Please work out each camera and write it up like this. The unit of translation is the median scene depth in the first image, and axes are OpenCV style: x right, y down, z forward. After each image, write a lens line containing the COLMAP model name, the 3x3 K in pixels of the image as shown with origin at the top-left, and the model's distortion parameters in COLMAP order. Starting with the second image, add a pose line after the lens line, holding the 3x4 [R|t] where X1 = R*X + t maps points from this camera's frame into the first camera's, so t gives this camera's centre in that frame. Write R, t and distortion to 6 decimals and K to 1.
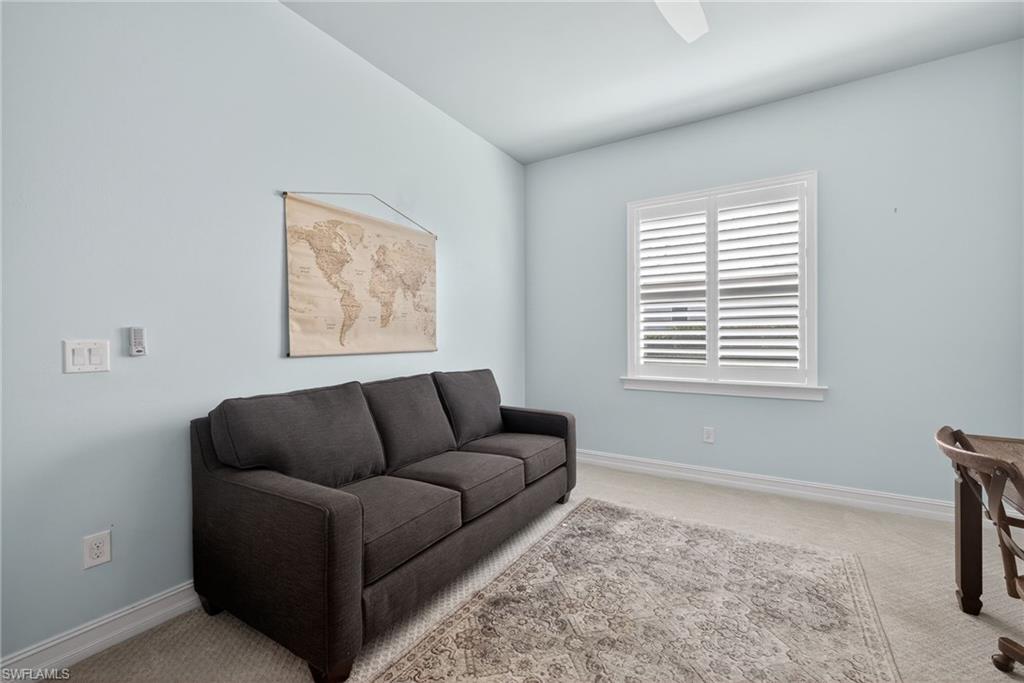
lens RADIAL K [[427.1, 0, 516.2], [0, 427.1, 340.9], [0, 0, 1]] dist [0.013688, 0.000610]
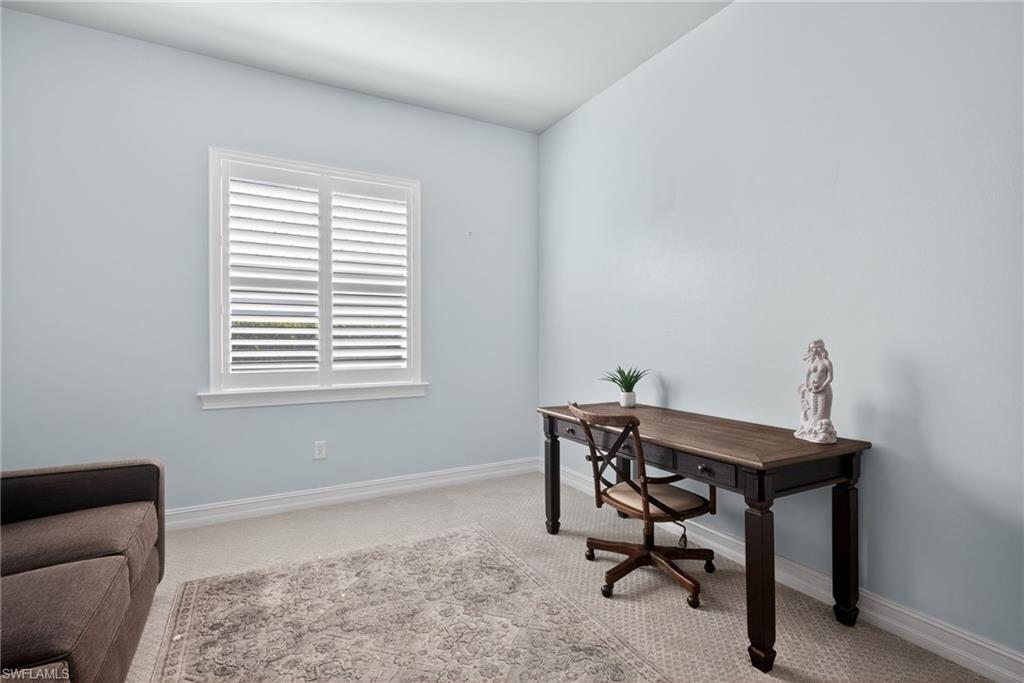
lens RADIAL K [[488.5, 0, 513.8], [0, 488.5, 340.0], [0, 0, 1]] dist [0.025900, 0.000076]
pose [[0.504909, -0.002077, 0.863170, -0.263115], [0.002108, 0.999997, 0.001174, -0.002785], [-0.863170, 0.001227, 0.504912, 0.207109]]
